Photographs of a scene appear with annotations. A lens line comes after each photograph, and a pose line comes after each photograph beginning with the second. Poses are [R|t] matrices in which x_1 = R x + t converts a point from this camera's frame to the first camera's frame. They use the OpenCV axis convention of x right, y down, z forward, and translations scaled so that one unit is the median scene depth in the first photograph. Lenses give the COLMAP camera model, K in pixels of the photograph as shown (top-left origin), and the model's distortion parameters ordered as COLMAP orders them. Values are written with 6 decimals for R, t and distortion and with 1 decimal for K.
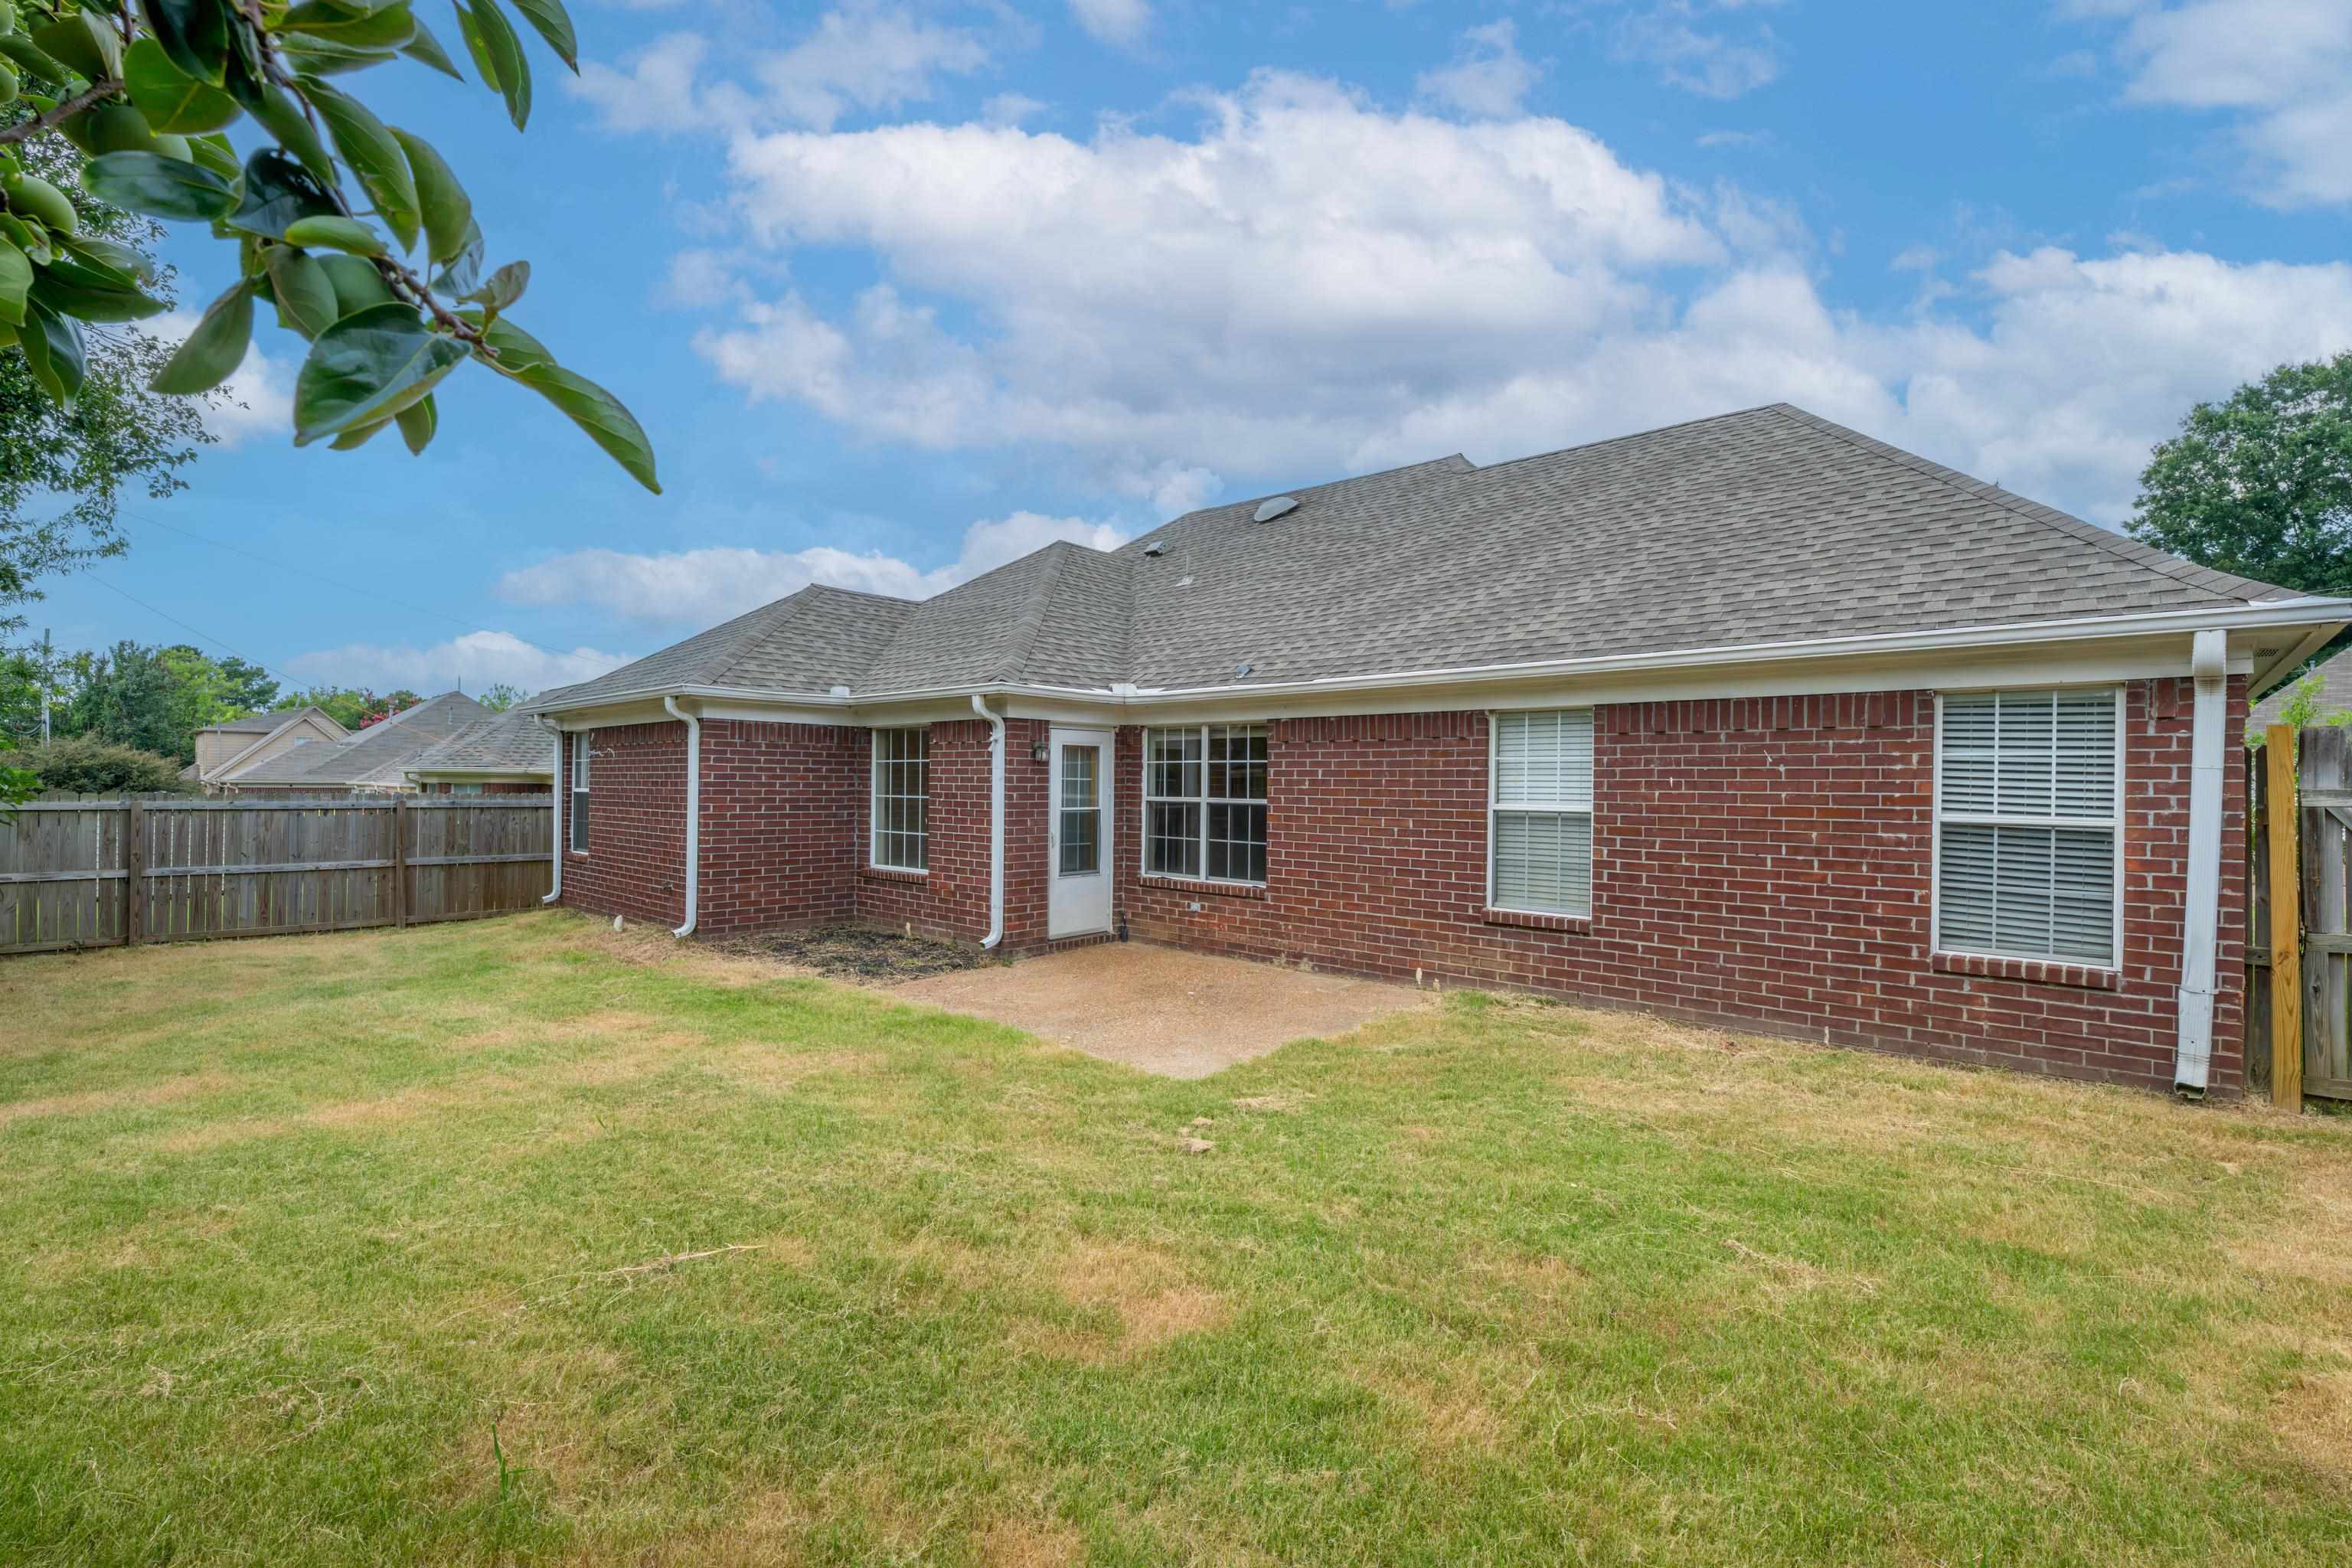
lens RADIAL K [[1020.8, 0, 1176.0], [0, 1020.8, 784.0], [0, 0, 1]] dist [-0.001855, -0.000113]
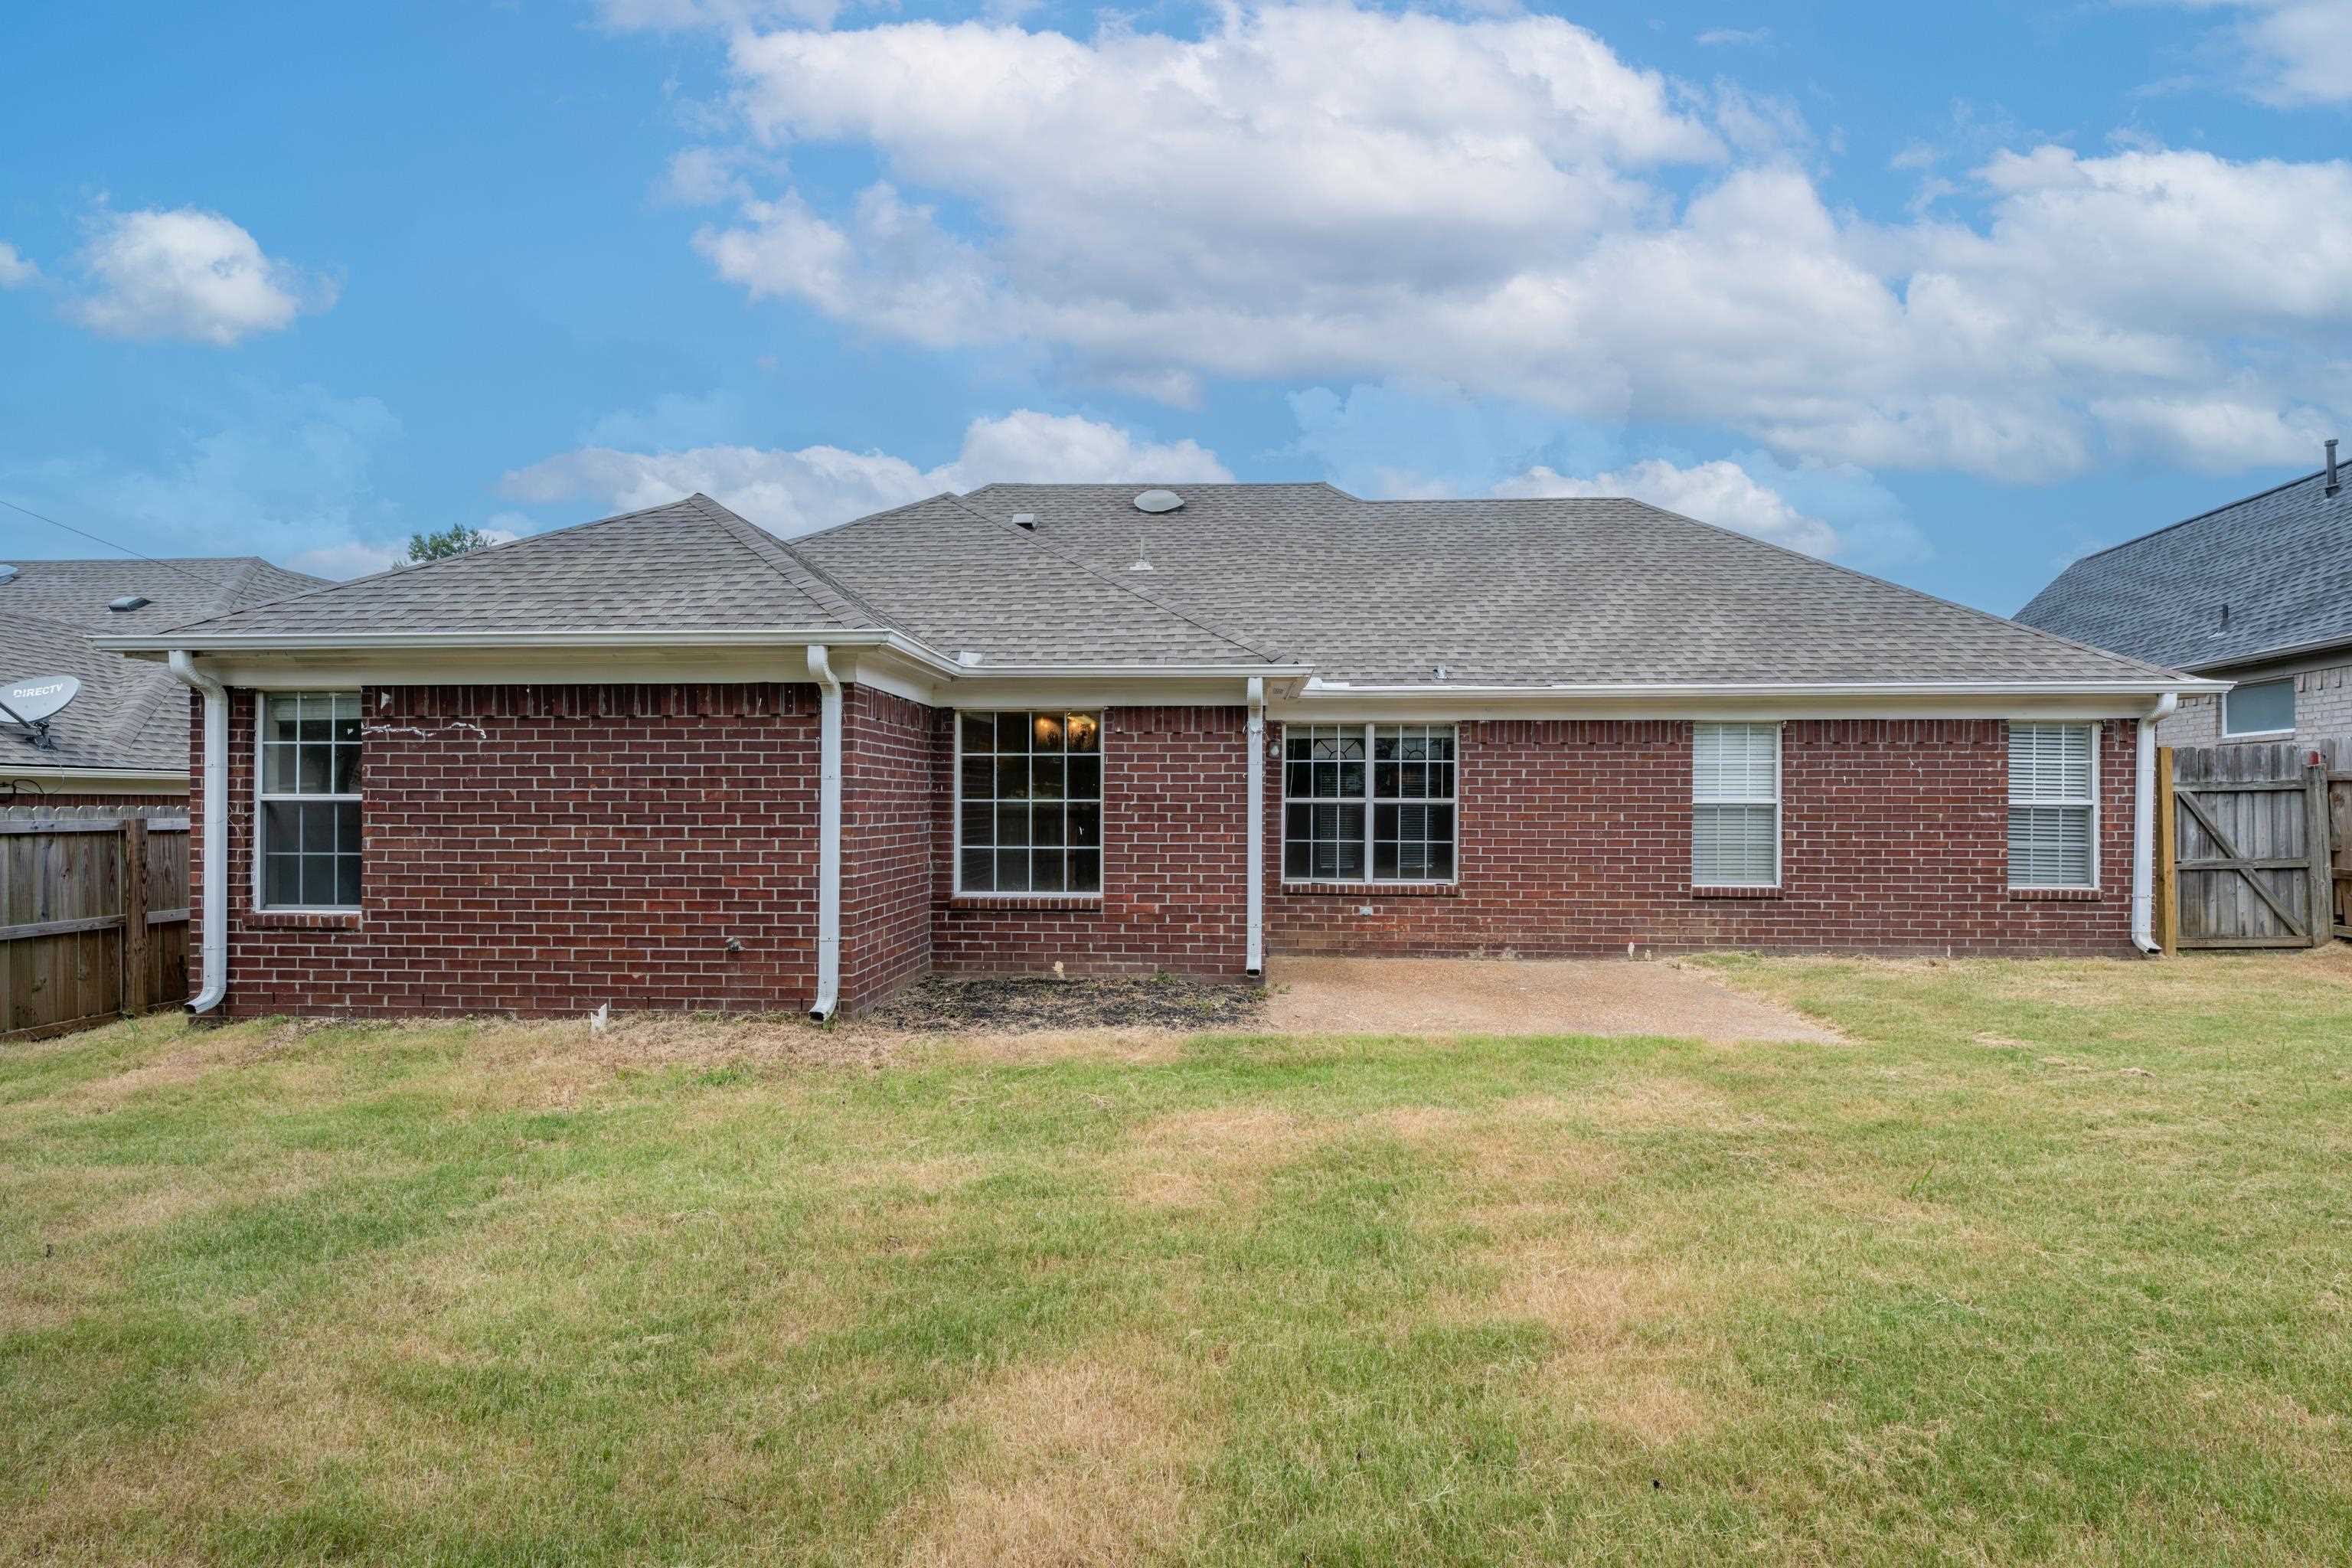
lens RADIAL K [[1031.4, 0, 1177.3], [0, 1031.4, 797.9], [0, 0, 1]] dist [-0.000992, -0.000163]
pose [[0.770876, -0.006224, 0.636954, -0.981933], [0.005353, 0.999980, 0.003293, 0.011998], [-0.636962, 0.000871, 0.770894, 0.472649]]
